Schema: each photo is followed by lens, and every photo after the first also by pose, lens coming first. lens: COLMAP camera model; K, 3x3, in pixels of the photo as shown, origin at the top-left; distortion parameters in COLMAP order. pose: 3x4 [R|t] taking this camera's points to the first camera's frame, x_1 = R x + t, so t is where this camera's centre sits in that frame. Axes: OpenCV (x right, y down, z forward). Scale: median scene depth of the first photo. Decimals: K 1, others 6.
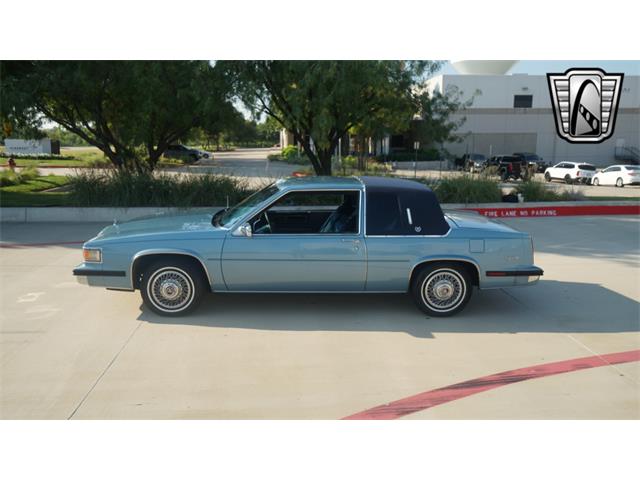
lens RADIAL K [[499.1, 0, 327.4], [0, 499.1, 240.3], [0, 0, 1]] dist [-0.009872, 0.002022]
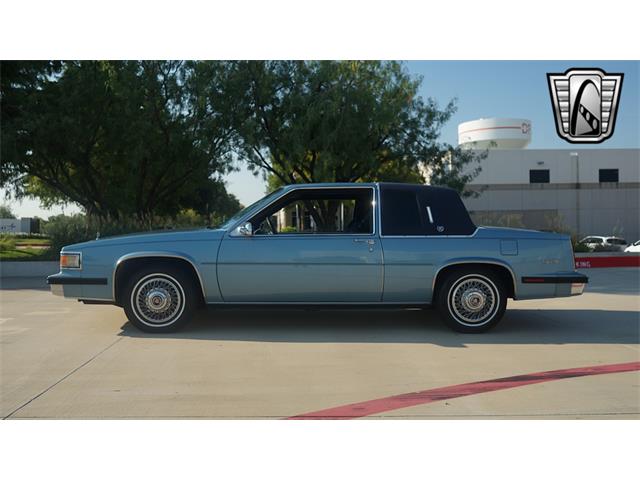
lens RADIAL K [[552.3, 0, 320.0], [0, 552.3, 240.0], [0, 0, 1]] dist [-0.006879, -0.008317]
pose [[0.999789, -0.013584, -0.015440, -0.015721], [0.010718, 0.984948, -0.172521, 0.159103], [0.017551, 0.172319, 0.984885, 0.040445]]
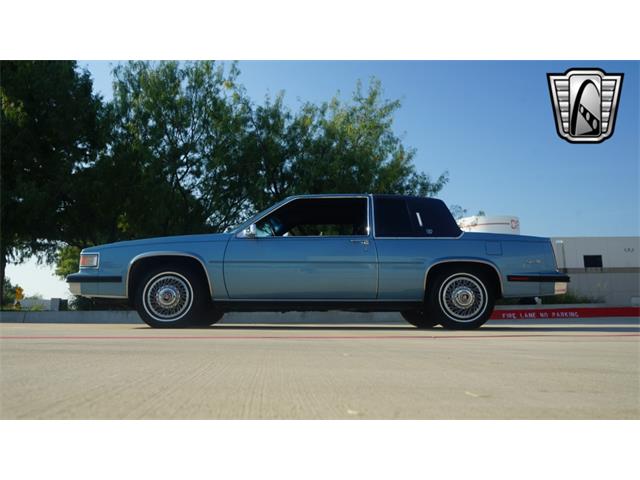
lens RADIAL K [[509.3, 0, 323.4], [0, 509.3, 245.0], [0, 0, 1]] dist [-0.008138, -0.000576]
pose [[0.999528, -0.021925, -0.021523, -0.001725], [0.013642, 0.944403, -0.328507, 0.313119], [0.027529, 0.328058, 0.944256, 0.077782]]
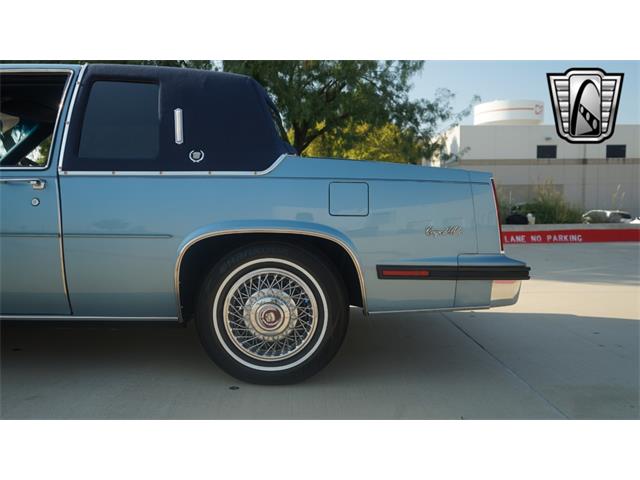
lens RADIAL K [[507.6, 0, 322.5], [0, 507.6, 240.8], [0, 0, 1]] dist [-0.011898, 0.007537]
pose [[0.998452, -0.002573, -0.055567, 0.296408], [-0.004042, 0.992934, -0.118600, 0.089554], [0.055480, 0.118641, 0.991386, 0.599246]]
